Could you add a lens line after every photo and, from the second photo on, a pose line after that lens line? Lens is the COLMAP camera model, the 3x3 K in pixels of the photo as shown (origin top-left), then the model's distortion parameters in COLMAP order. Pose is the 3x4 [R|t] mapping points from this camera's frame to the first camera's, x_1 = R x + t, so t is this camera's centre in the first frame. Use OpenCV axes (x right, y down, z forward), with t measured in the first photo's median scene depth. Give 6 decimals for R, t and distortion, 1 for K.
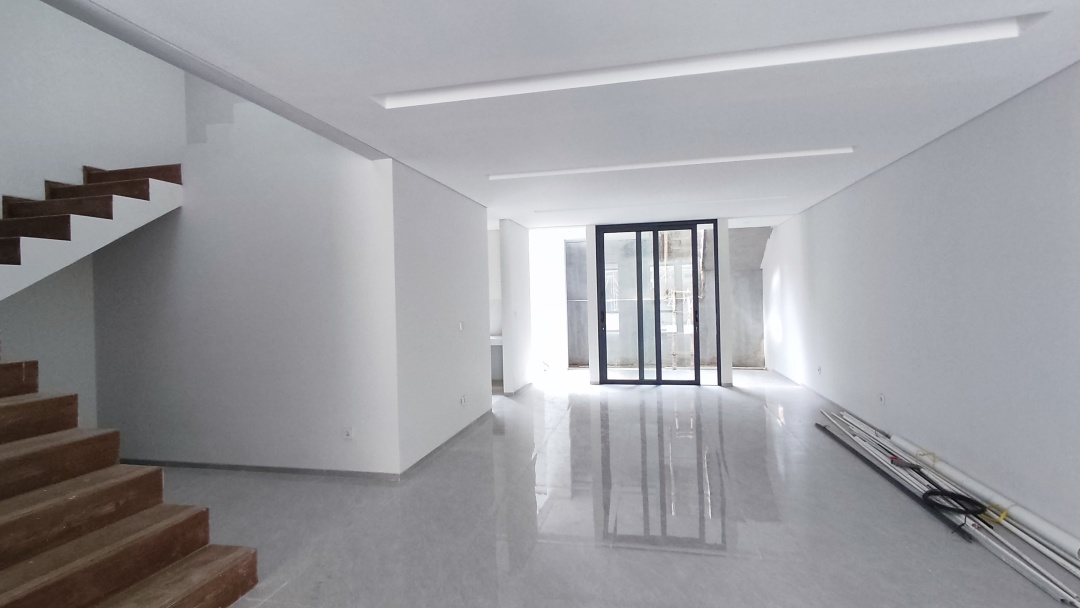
lens RADIAL K [[496.9, 0, 543.6], [0, 496.9, 295.0], [0, 0, 1]] dist [-0.000046, -0.000361]
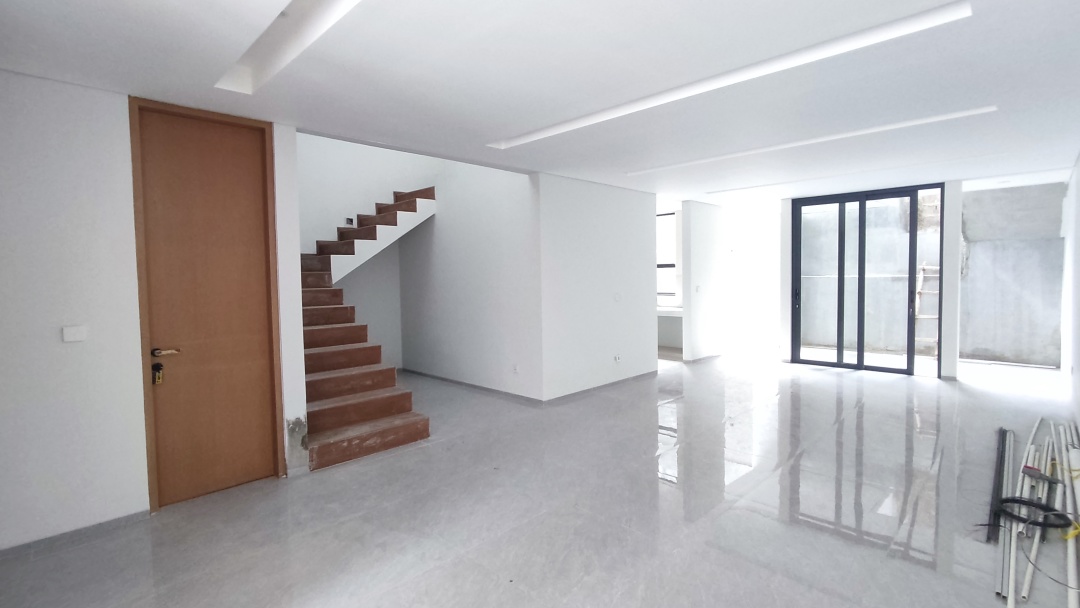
lens RADIAL K [[496.9, 0, 543.6], [0, 496.9, 295.0], [0, 0, 1]] dist [-0.000046, -0.000361]
pose [[0.845759, 0.033483, -0.532513, 0.227918], [-0.003075, 0.998318, 0.057888, -0.008931], [0.533556, -0.047322, 0.844440, -0.083402]]
